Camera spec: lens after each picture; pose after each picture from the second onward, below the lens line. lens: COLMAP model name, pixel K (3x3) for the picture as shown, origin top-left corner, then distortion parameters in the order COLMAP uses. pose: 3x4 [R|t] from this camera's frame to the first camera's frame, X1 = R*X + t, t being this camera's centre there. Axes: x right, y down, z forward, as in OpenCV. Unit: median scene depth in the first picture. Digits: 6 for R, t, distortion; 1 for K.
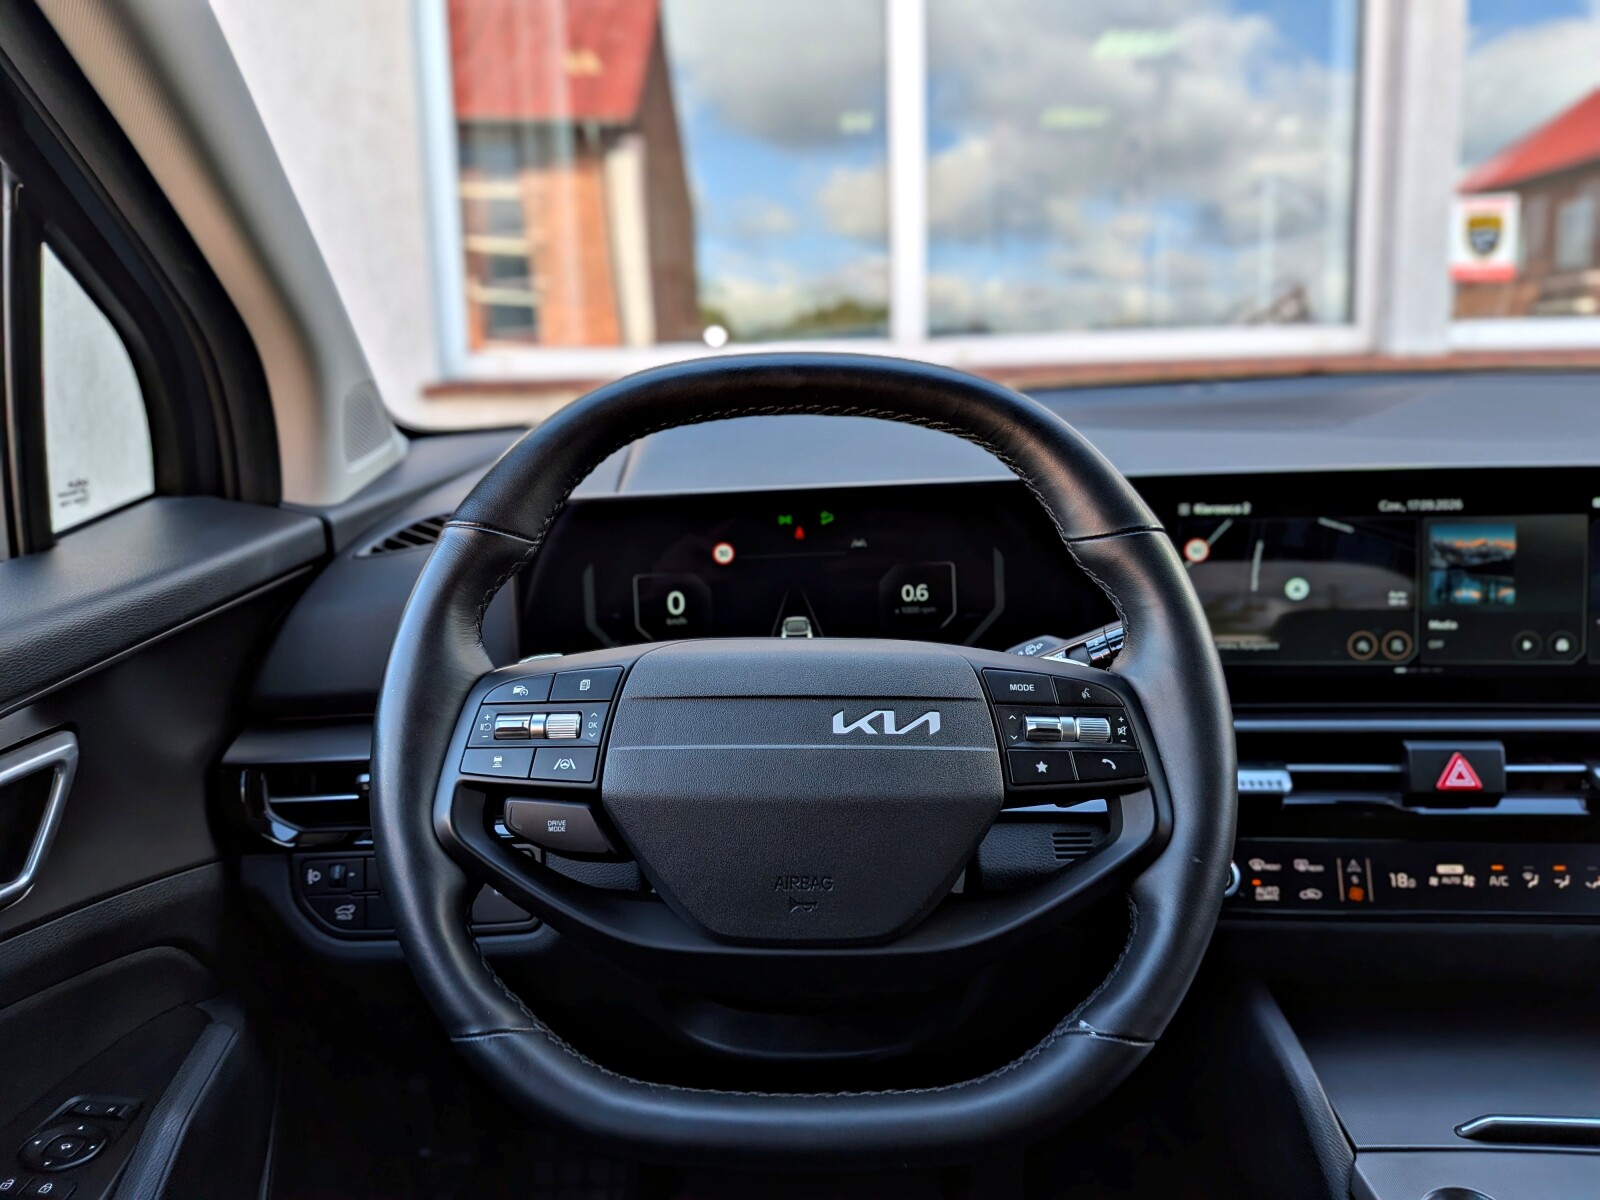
lens RADIAL K [[1150.1, 0, 787.1], [0, 1150.1, 589.5], [0, 0, 1]] dist [0.066704, -0.129076]
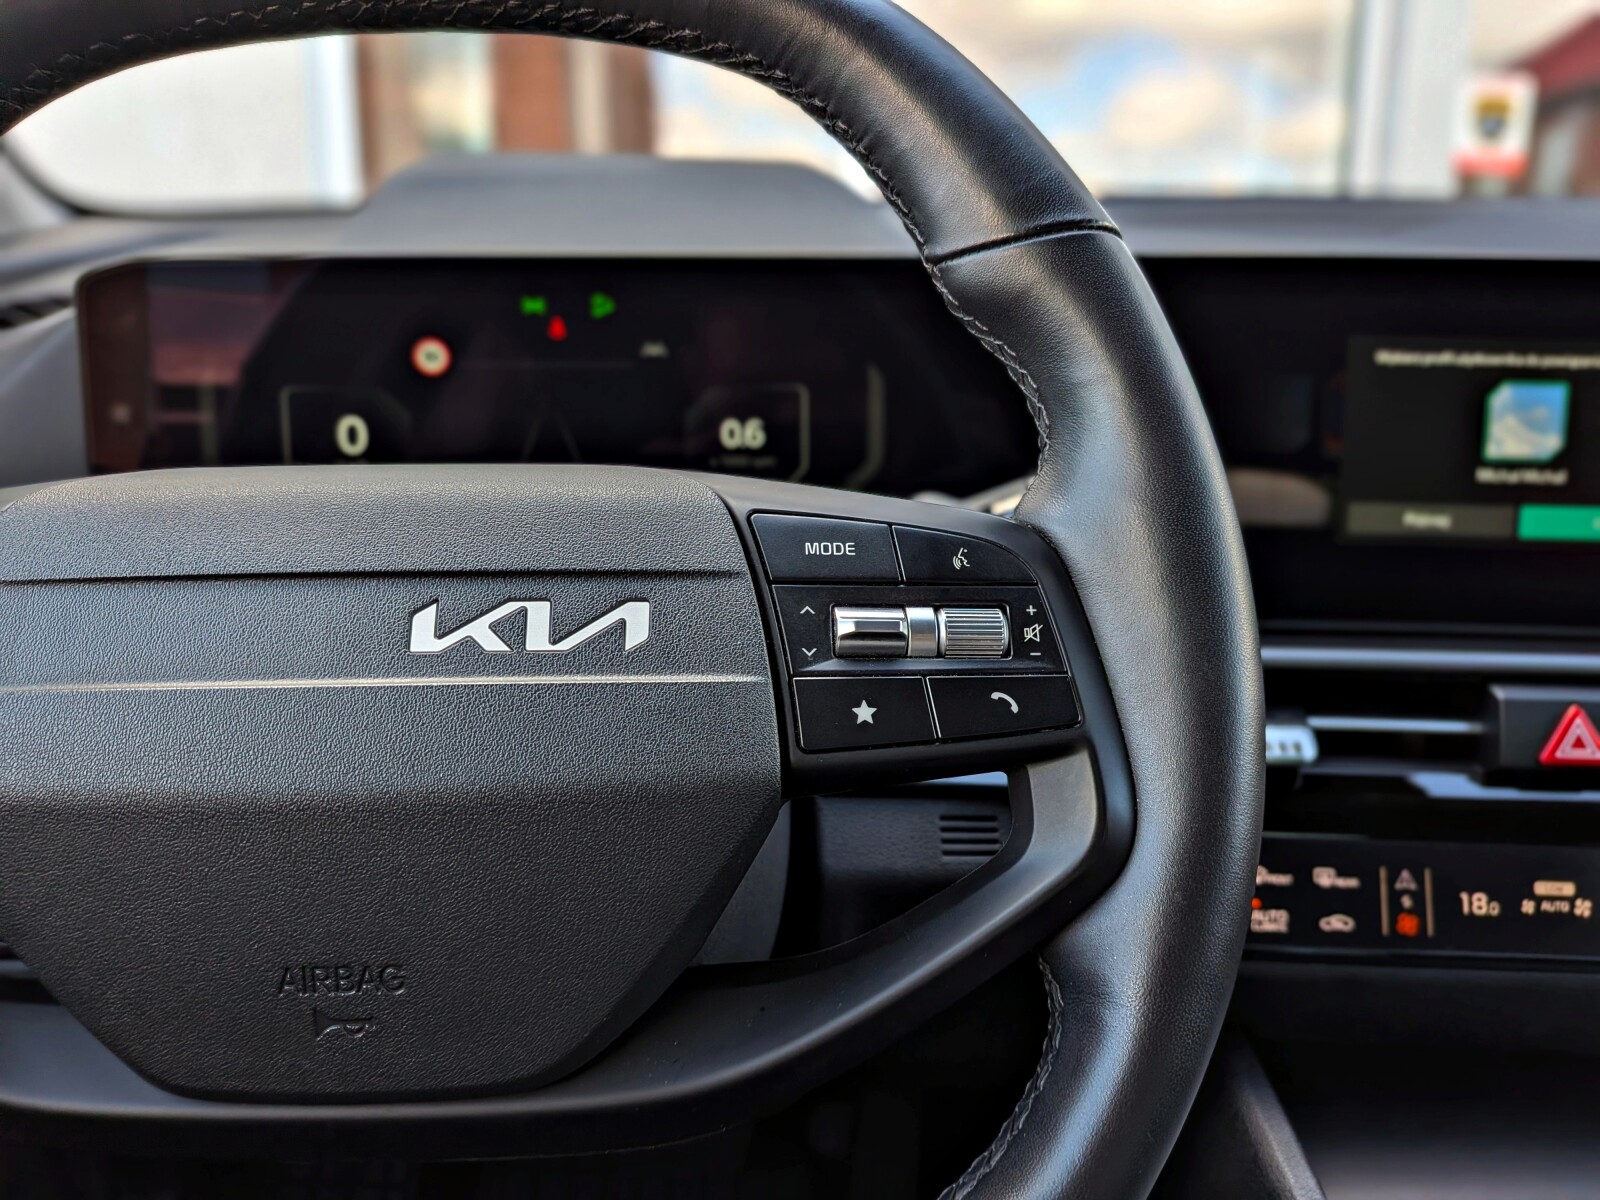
lens RADIAL K [[1150.1, 0, 797.7], [0, 1150.1, 595.1], [0, 0, 1]] dist [0.066704, -0.129076]
pose [[0.998427, 0.028090, 0.048515, 0.125404], [-0.031466, 0.997030, 0.070288, 0.050703], [-0.046396, -0.071704, 0.996346, 0.405599]]
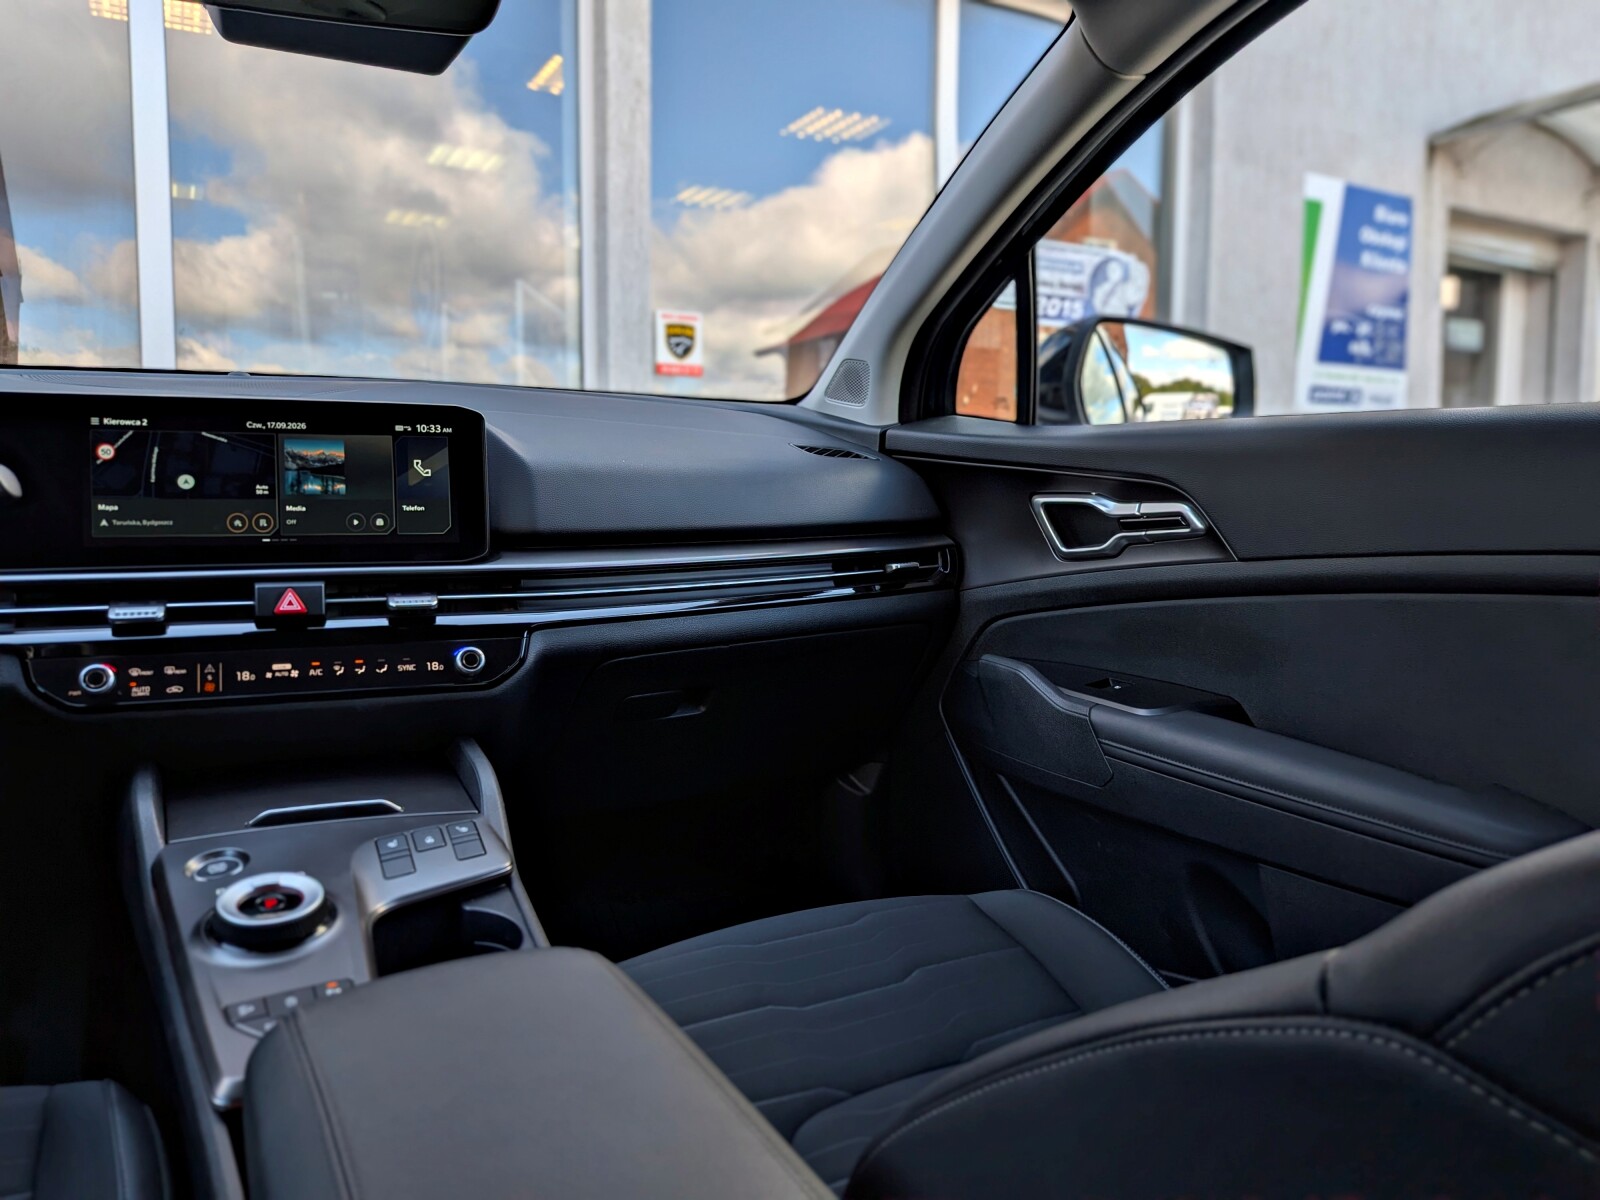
lens RADIAL K [[1150.1, 0, 798.1], [0, 1150.1, 590.3], [0, 0, 1]] dist [0.066704, -0.129076]
pose [[0.871364, -0.006341, 0.490596, 0.428398], [0.047278, 0.996349, -0.071093, 0.282861], [-0.488354, 0.085142, 0.868482, -0.591445]]
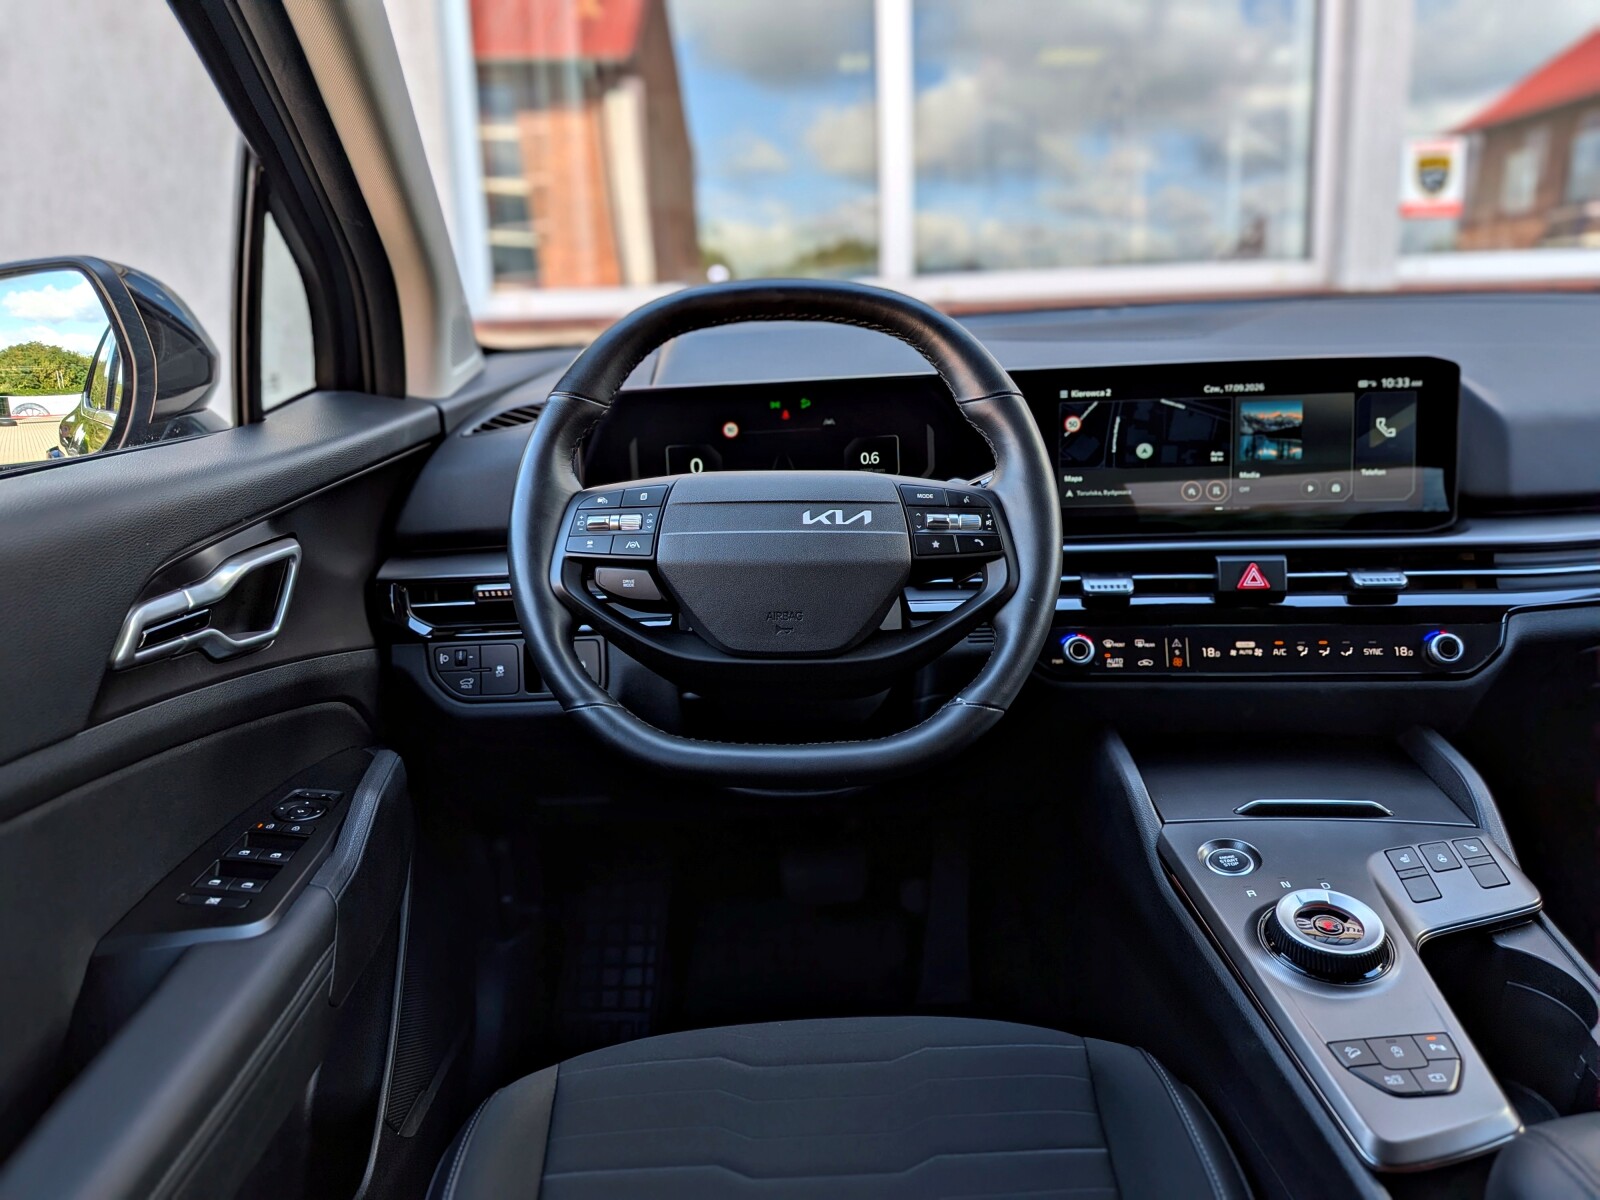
lens RADIAL K [[1150.1, 0, 775.7], [0, 1150.1, 589.5], [0, 0, 1]] dist [0.066704, -0.129076]
pose [[0.999916, -0.006356, -0.011336, 0.014711], [0.006901, 0.998787, 0.048759, 0.102269], [0.011013, -0.048833, 0.998746, -0.424402]]
